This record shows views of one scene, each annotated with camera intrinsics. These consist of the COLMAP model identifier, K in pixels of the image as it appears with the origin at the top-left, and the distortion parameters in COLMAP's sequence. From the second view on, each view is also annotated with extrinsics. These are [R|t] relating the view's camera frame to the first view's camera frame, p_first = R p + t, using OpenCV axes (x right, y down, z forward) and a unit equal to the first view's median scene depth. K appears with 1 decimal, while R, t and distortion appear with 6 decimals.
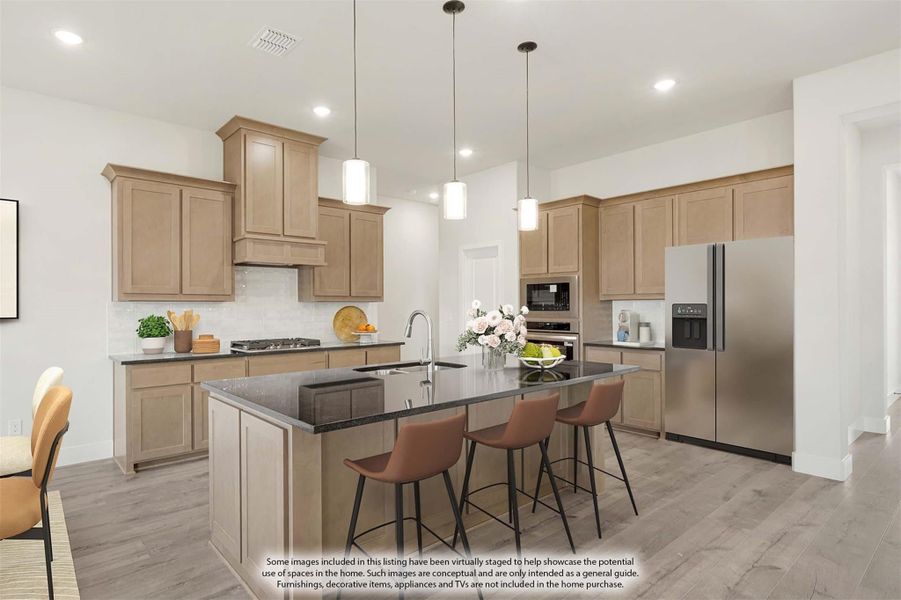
lens RADIAL K [[480.7, 0, 409.0], [0, 480.7, 305.5], [0, 0, 1]] dist [0.006356, 0.000064]
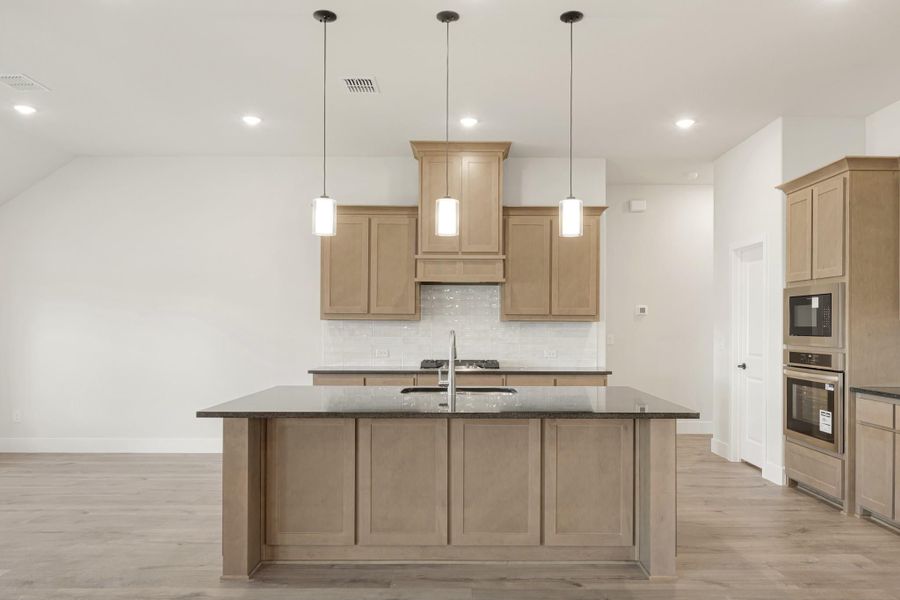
lens RADIAL K [[620.7, 0, 464.0], [0, 620.7, 325.6], [0, 0, 1]] dist [0.004063, -0.004227]
pose [[0.776408, 0.008889, -0.630168, 0.695868], [-0.007226, 0.999960, 0.005202, -0.006811], [0.630189, 0.000515, 0.776441, 0.042868]]
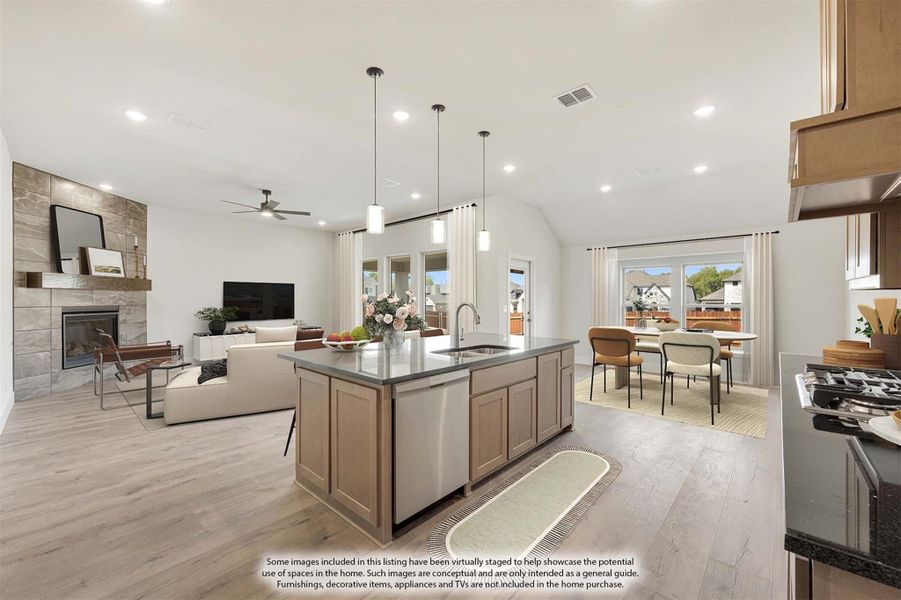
lens RADIAL K [[358.5, 0, 448.0], [0, 358.5, 299.2], [0, 0, 1]] dist [-0.000985, 0.000427]
pose [[-0.990543, 0.008181, -0.136958, 0.170275], [0.007961, 0.999966, 0.002154, -0.001932], [0.136971, 0.001043, -0.990575, 1.664744]]
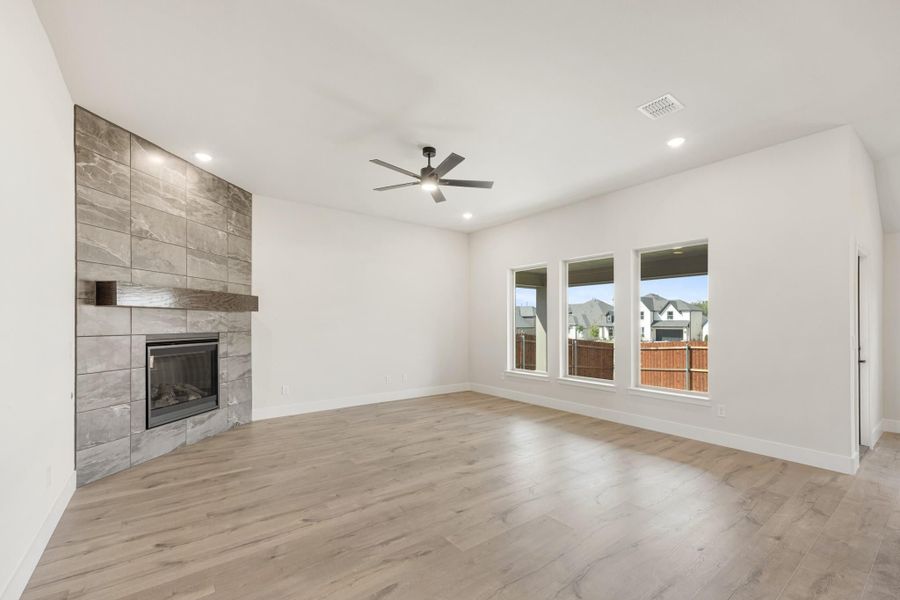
lens RADIAL K [[382.5, 0, 455.5], [0, 382.5, 322.3], [0, 0, 1]] dist [0.003422, 0.000668]
pose [[-0.999325, 0.008127, 0.035840, 0.642058], [0.008107, 0.999967, -0.000688, -0.006830], [-0.035844, -0.000397, -0.999357, 1.026089]]
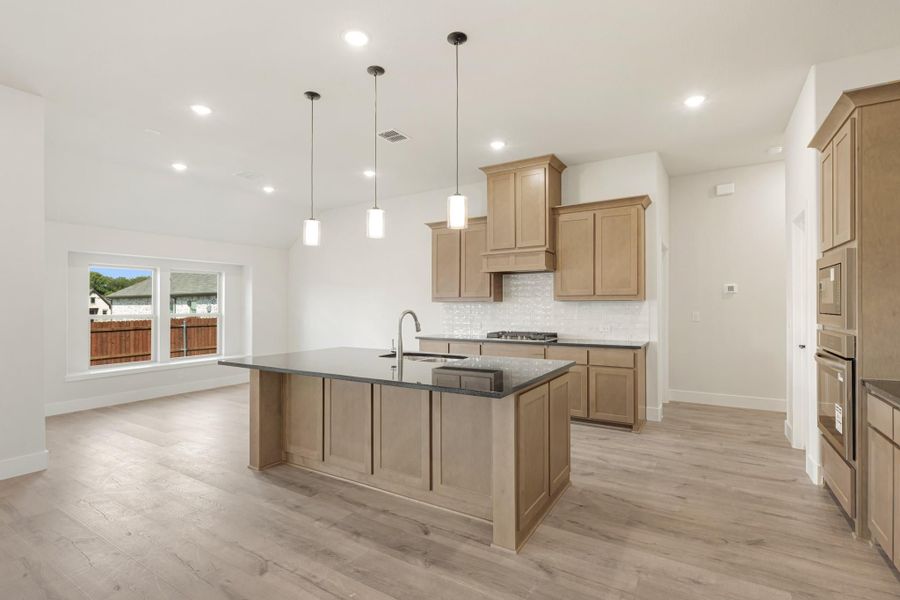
lens RADIAL K [[419.6, 0, 451.1], [0, 419.6, 306.0], [0, 0, 1]] dist [-0.004541, 0.001784]
pose [[0.325221, 0.006343, -0.945617, 0.920871], [0.006875, 0.999935, 0.009072, -0.010318], [0.945613, -0.009451, 0.325157, 0.638224]]
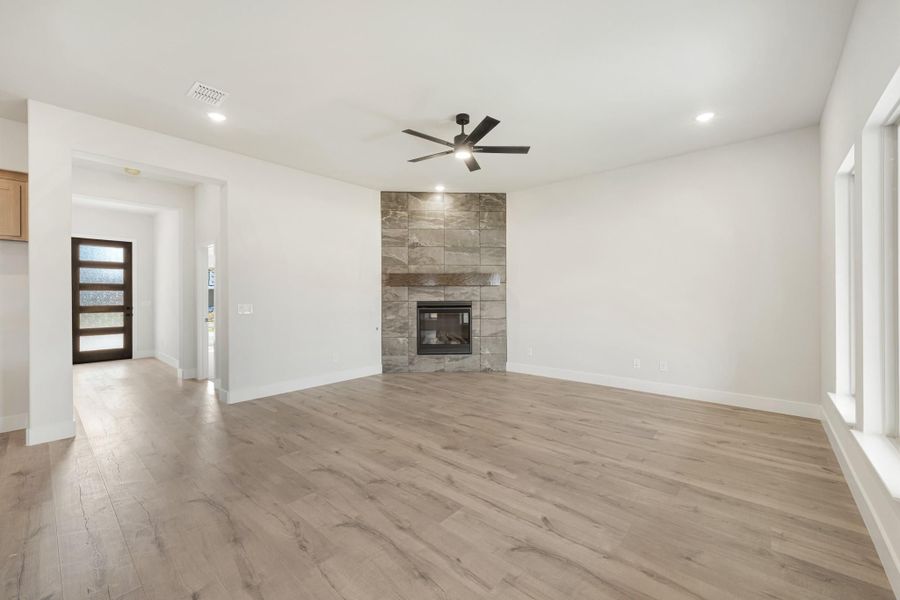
lens RADIAL K [[358.1, 0, 449.9], [0, 358.1, 295.1], [0, 0, 1]] dist [-0.000985, 0.000427]
pose [[-0.164685, 0.009214, 0.986303, -0.190372], [0.006585, 0.999944, -0.008242, 0.005069], [-0.986324, 0.005137, -0.164736, 0.168925]]
